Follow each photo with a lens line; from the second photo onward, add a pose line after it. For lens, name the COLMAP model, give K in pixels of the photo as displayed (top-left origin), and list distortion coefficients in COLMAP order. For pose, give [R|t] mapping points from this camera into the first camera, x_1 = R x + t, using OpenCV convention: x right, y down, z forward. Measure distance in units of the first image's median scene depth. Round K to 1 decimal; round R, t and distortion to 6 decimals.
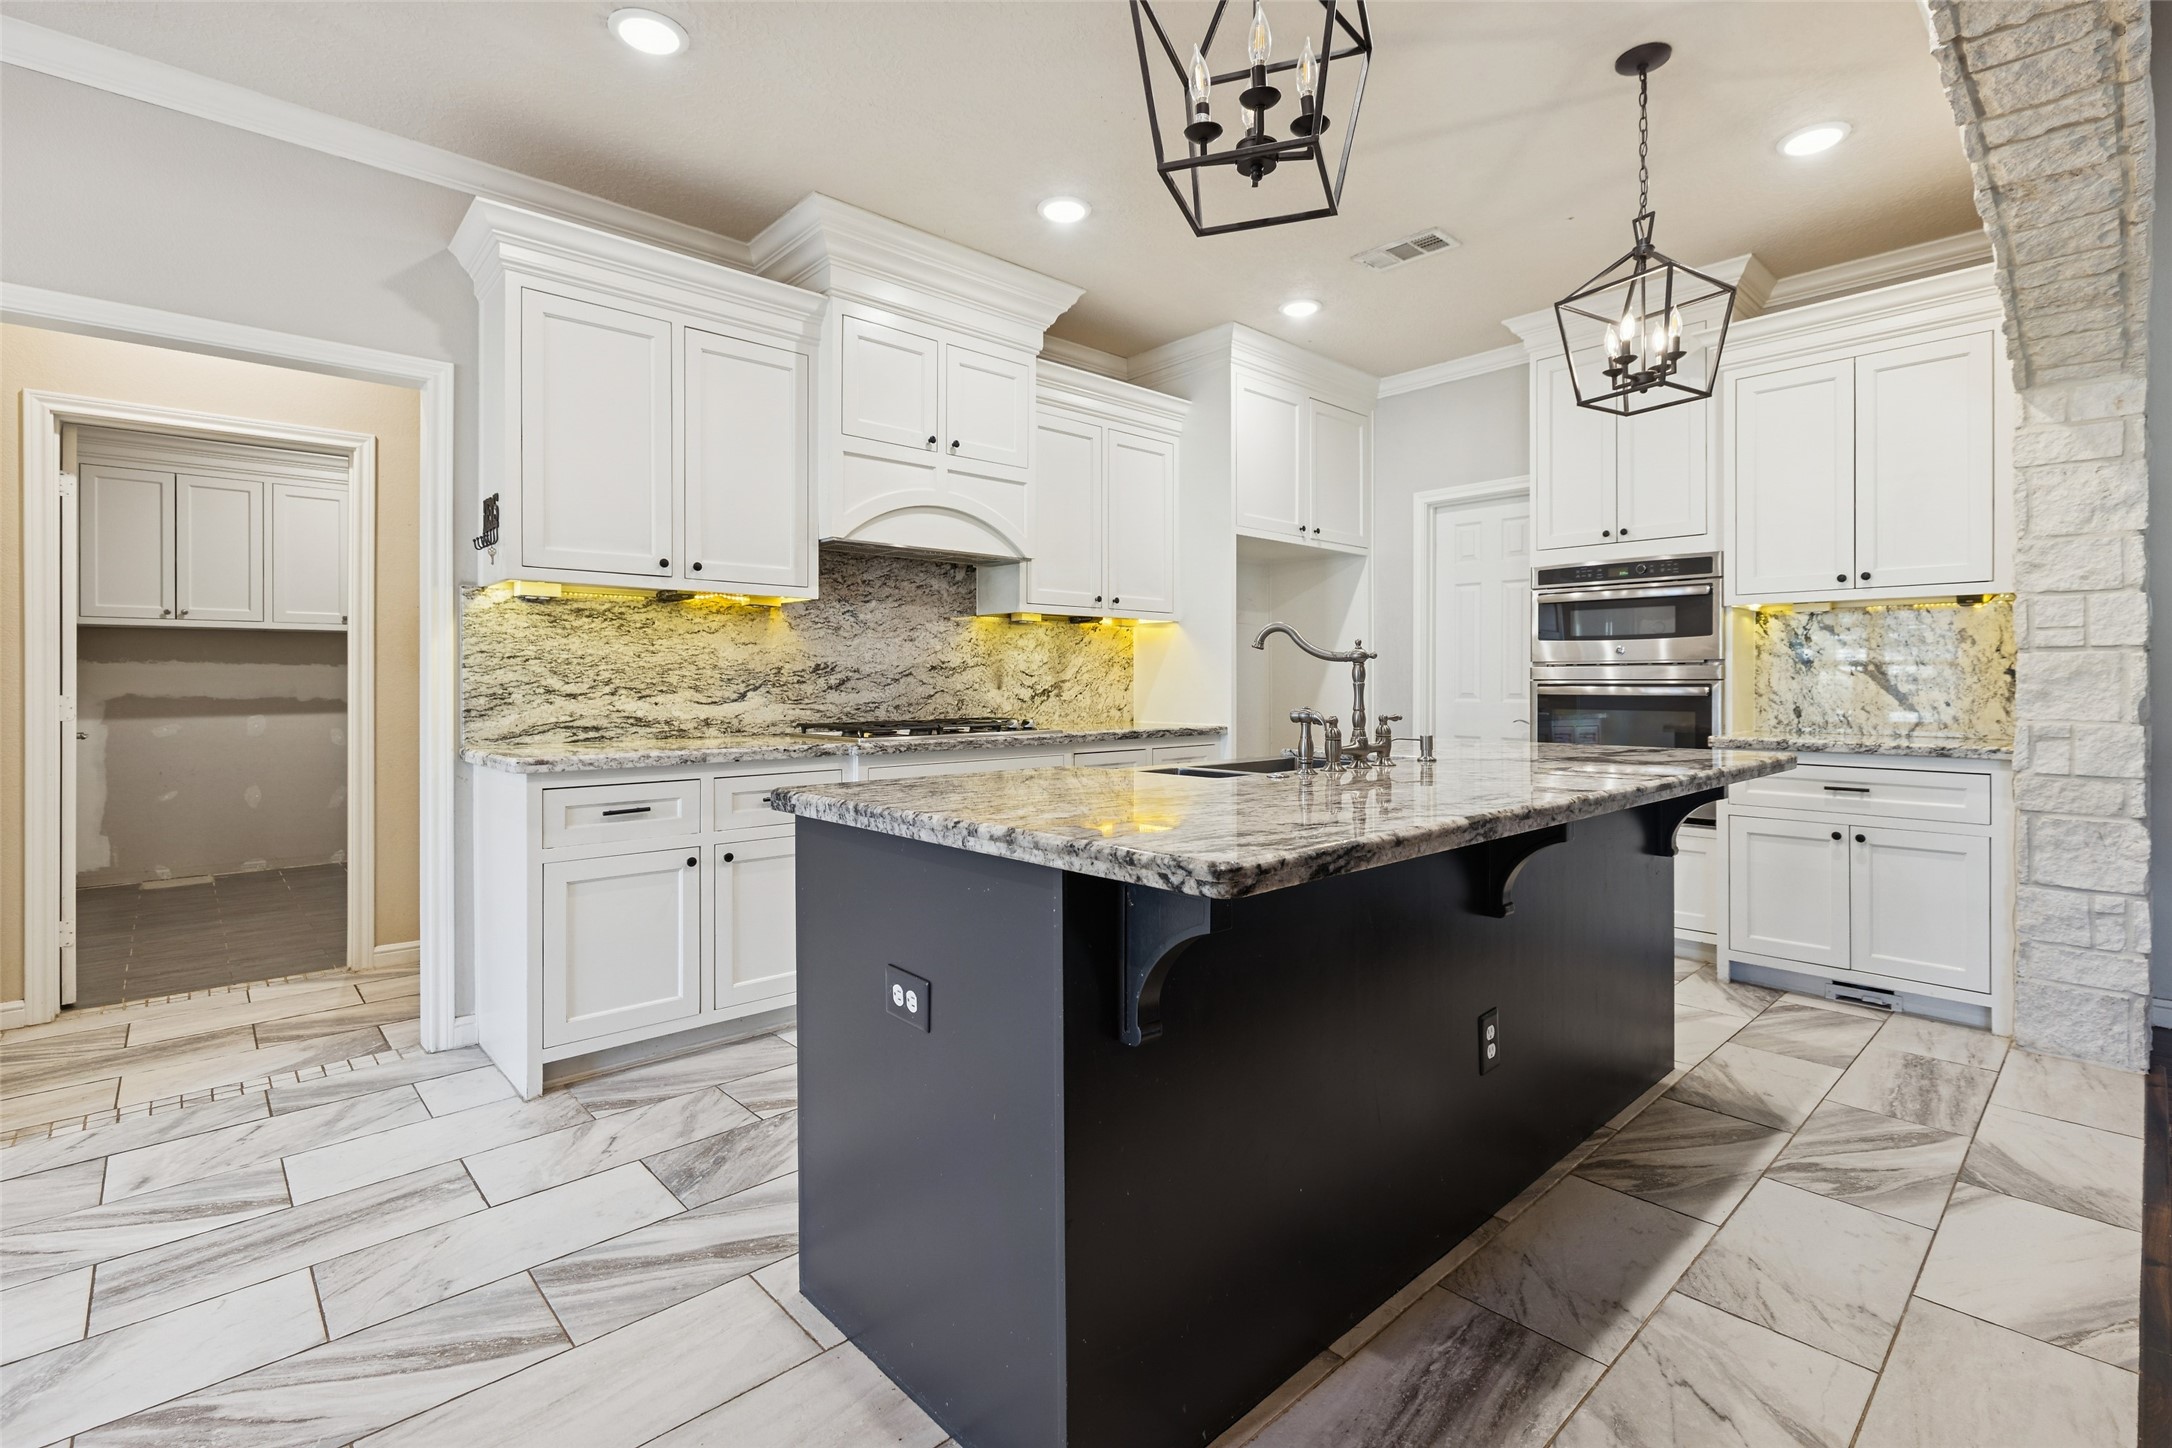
lens RADIAL K [[989.6, 0, 1092.7], [0, 989.6, 679.0], [0, 0, 1]] dist [0.005047, -0.002091]
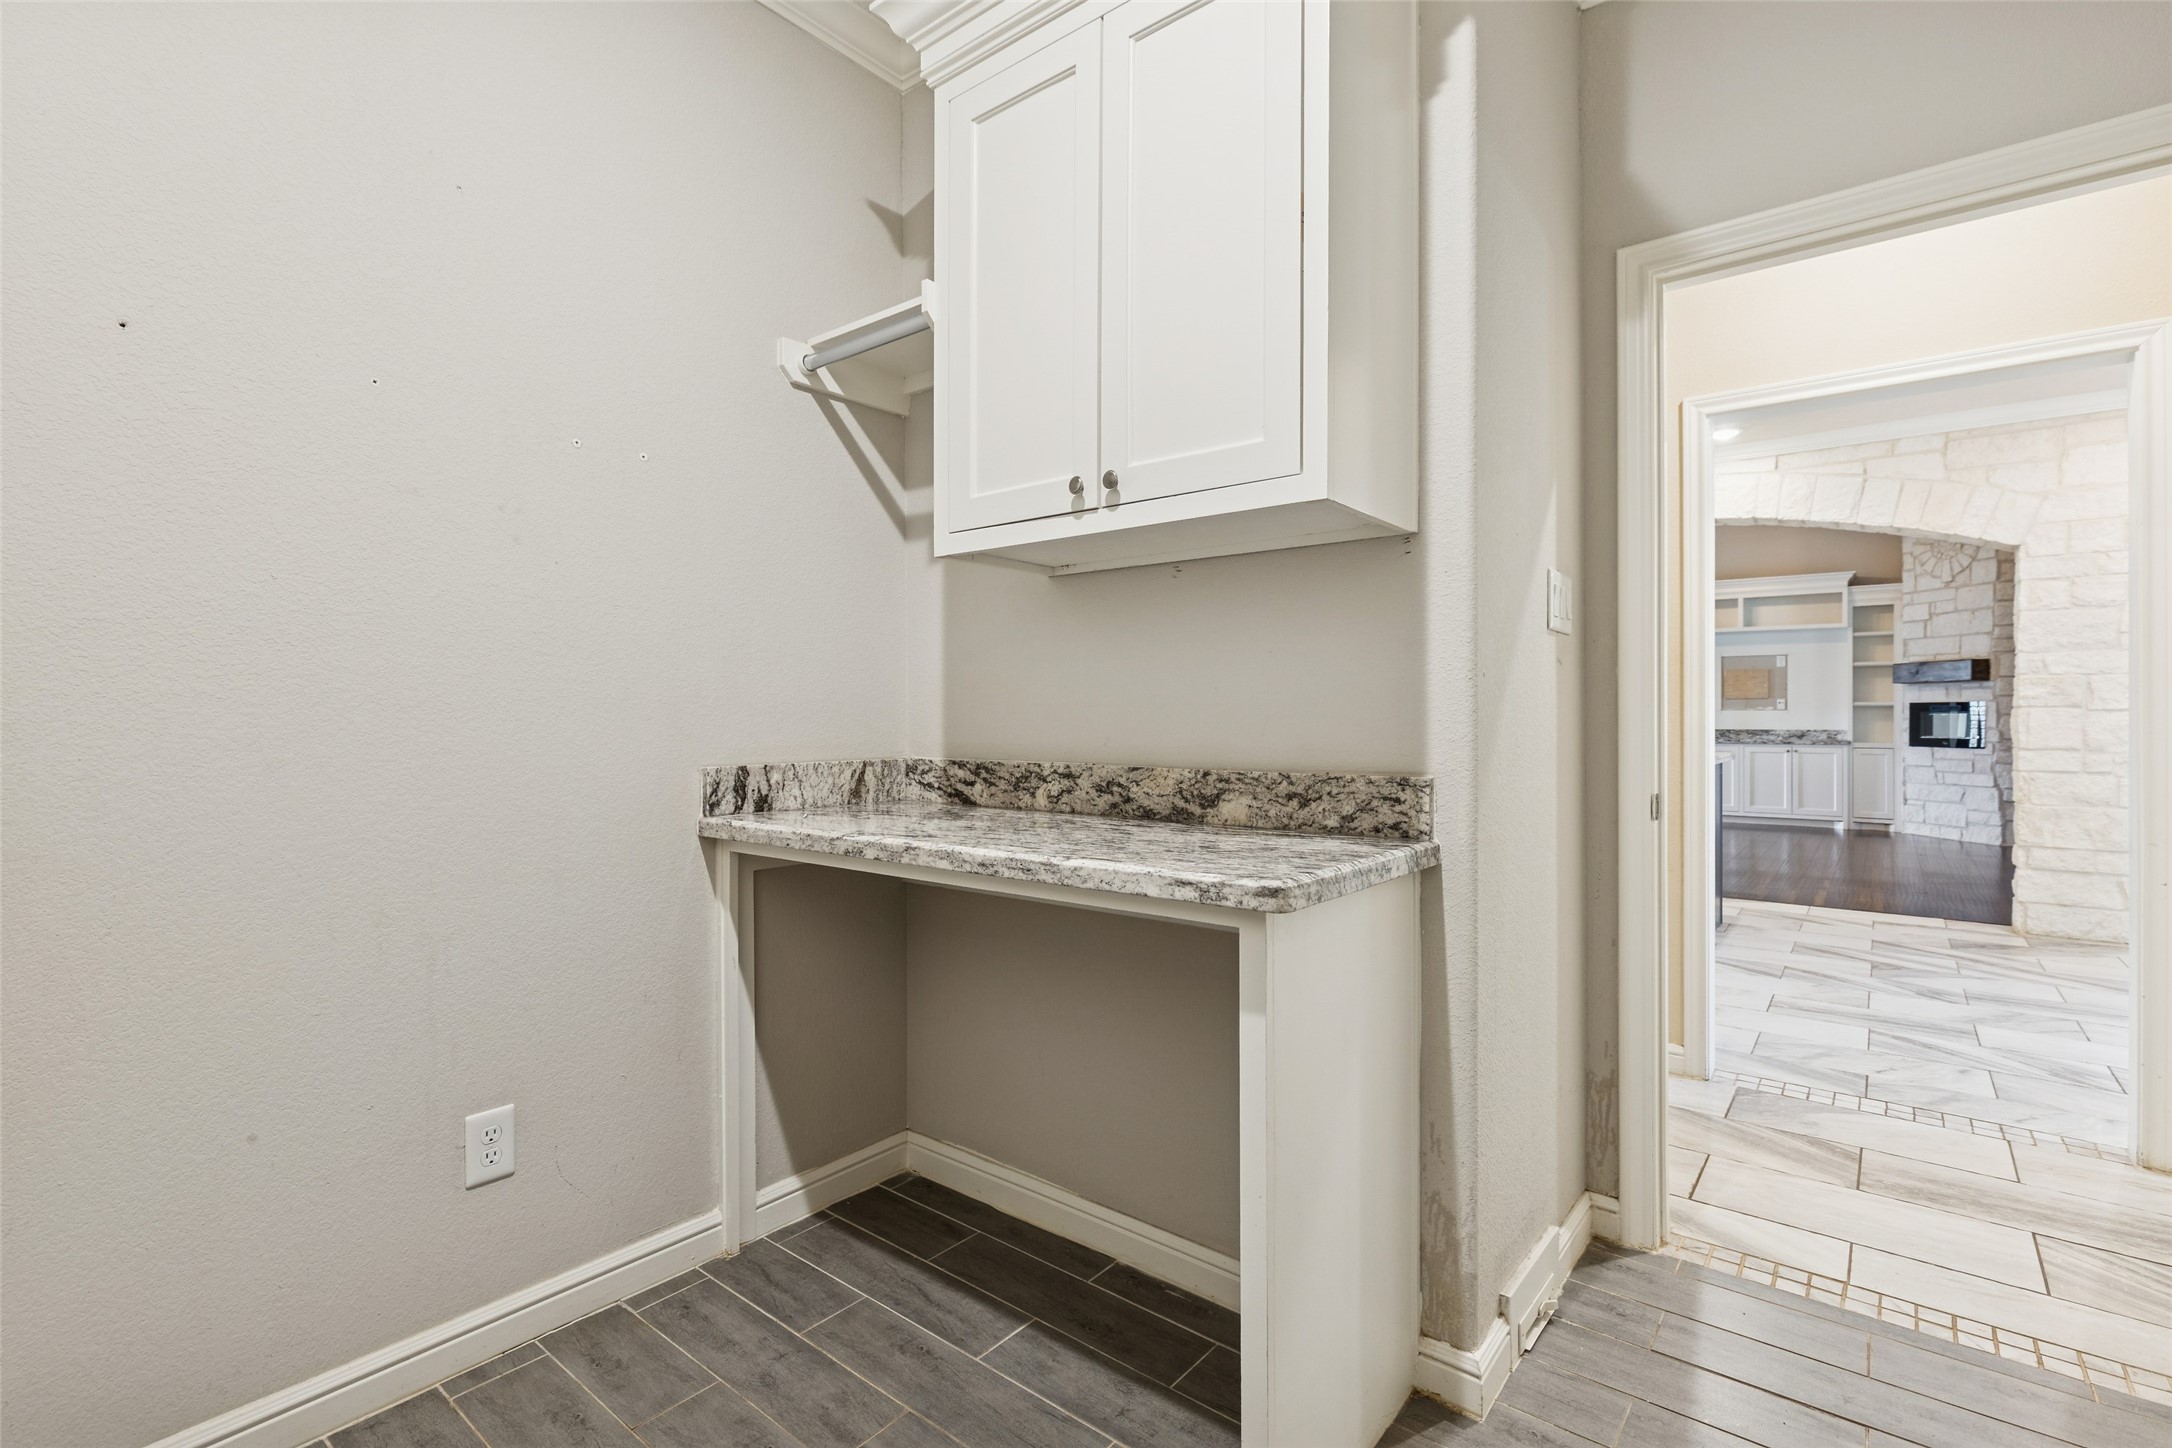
lens RADIAL K [[989.6, 0, 1096.9], [0, 989.6, 717.3], [0, 0, 1]] dist [0.005047, -0.002091]
pose [[-0.151010, -0.001595, 0.988531, -1.398369], [-0.005921, 0.999982, 0.000708, 0.007128], [-0.988514, -0.005746, -0.151017, 1.571386]]
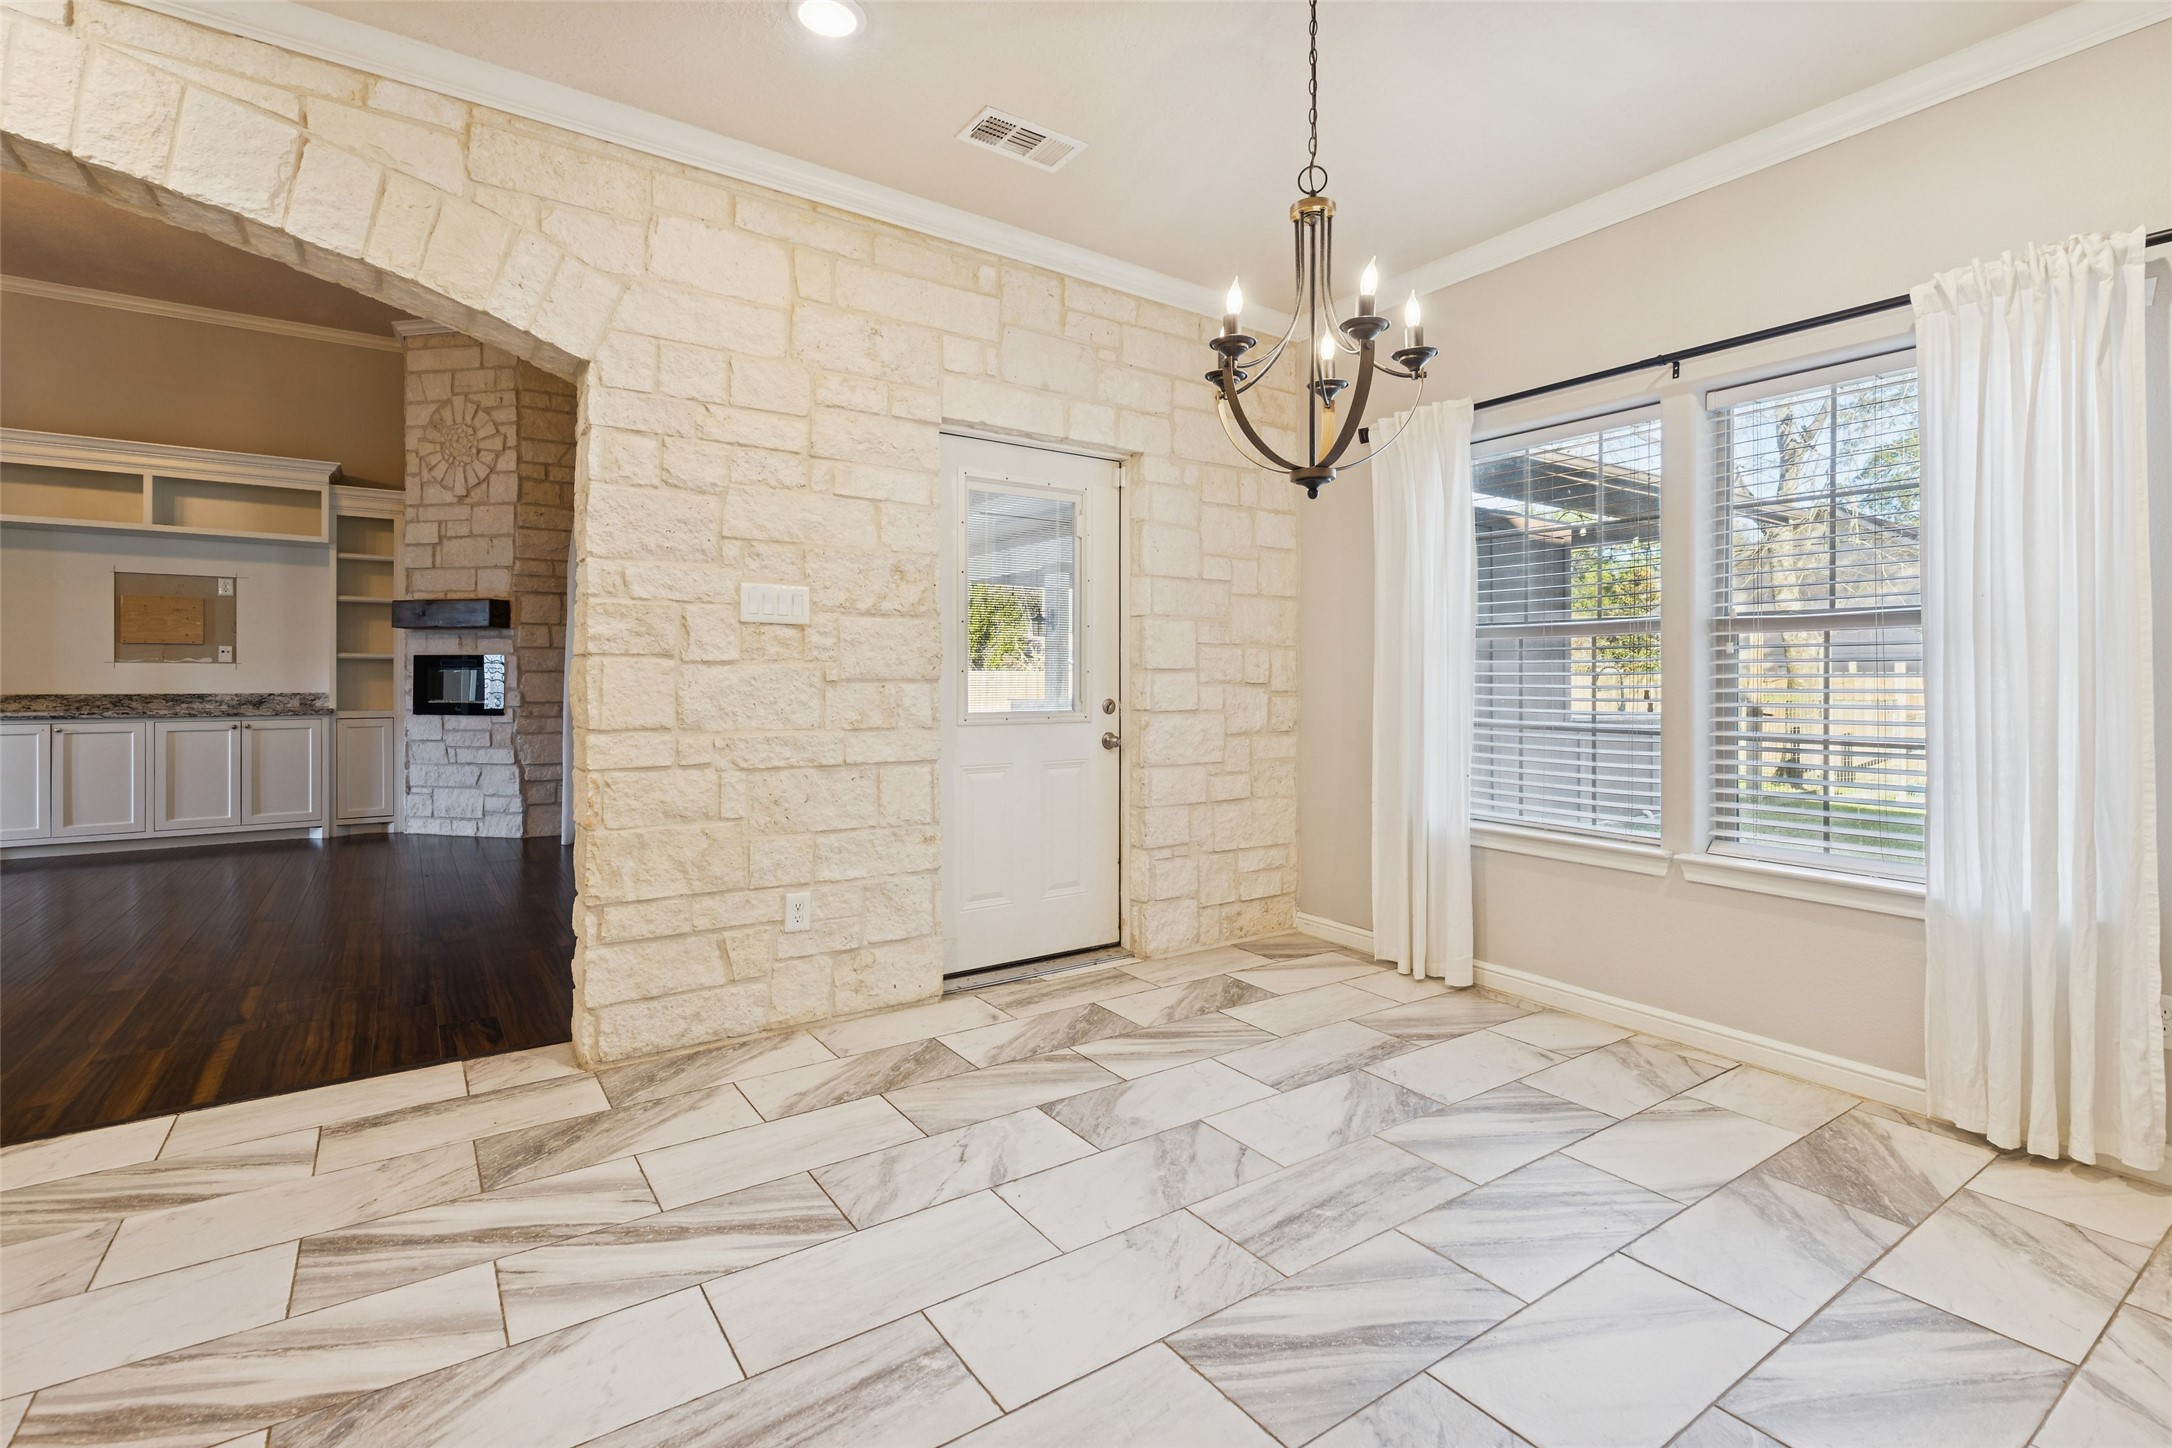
lens RADIAL K [[989.6, 0, 1102.5], [0, 989.6, 676.8], [0, 0, 1]] dist [0.005047, -0.002091]
pose [[-0.991332, -0.002778, 0.131349, -0.667290], [-0.003506, 0.999980, -0.005307, 0.005342], [-0.131332, -0.005722, -0.991322, 0.737435]]
